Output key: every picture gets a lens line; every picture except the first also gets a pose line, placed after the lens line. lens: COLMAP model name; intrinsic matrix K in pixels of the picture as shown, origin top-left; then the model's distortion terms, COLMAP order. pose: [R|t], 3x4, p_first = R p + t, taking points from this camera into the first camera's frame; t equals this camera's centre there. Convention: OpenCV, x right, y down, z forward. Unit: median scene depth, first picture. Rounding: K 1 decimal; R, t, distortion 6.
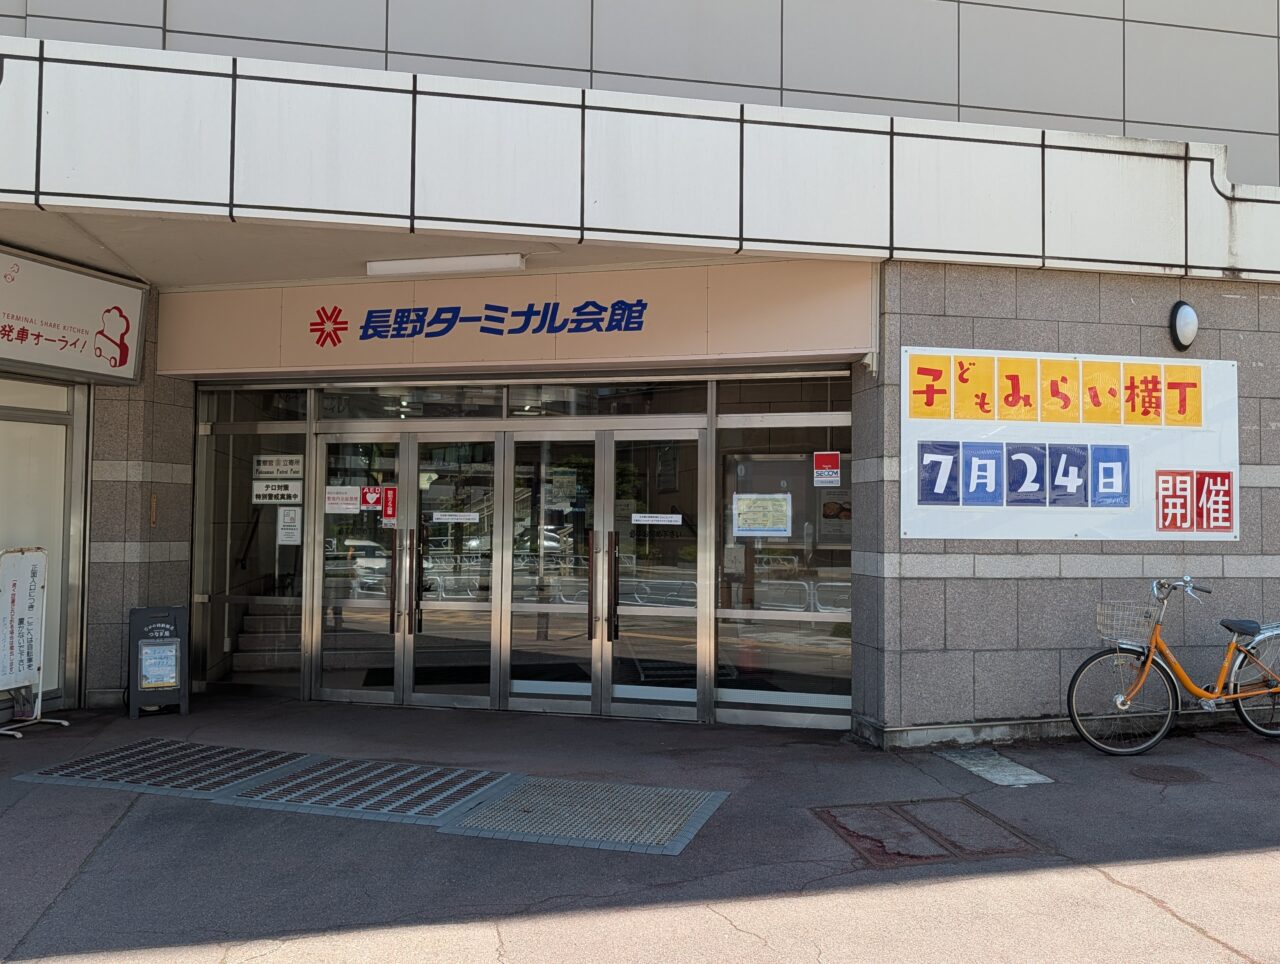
lens RADIAL K [[1000.8, 0, 640.0], [0, 1000.8, 482.0], [0, 0, 1]] dist [-0.018937, -0.004455]
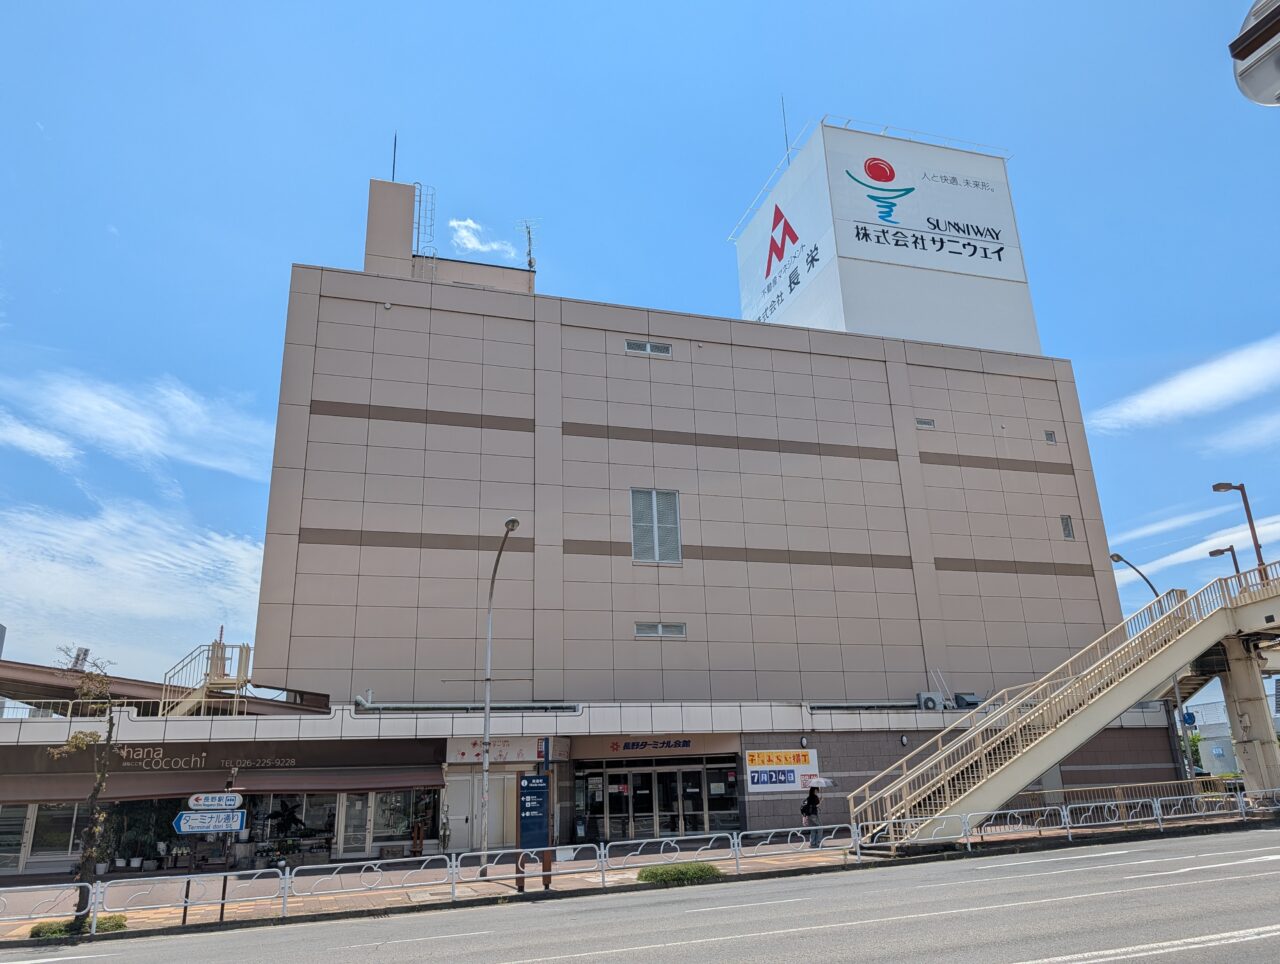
lens RADIAL K [[924.5, 0, 640.0], [0, 924.5, 482.0], [0, 0, 1]] dist [0.000361, -0.011524]
pose [[0.991427, -0.001112, 0.130655, -0.809795], [0.038025, 0.959137, -0.280375, -0.143657], [-0.125005, 0.282939, 0.950957, -3.480264]]
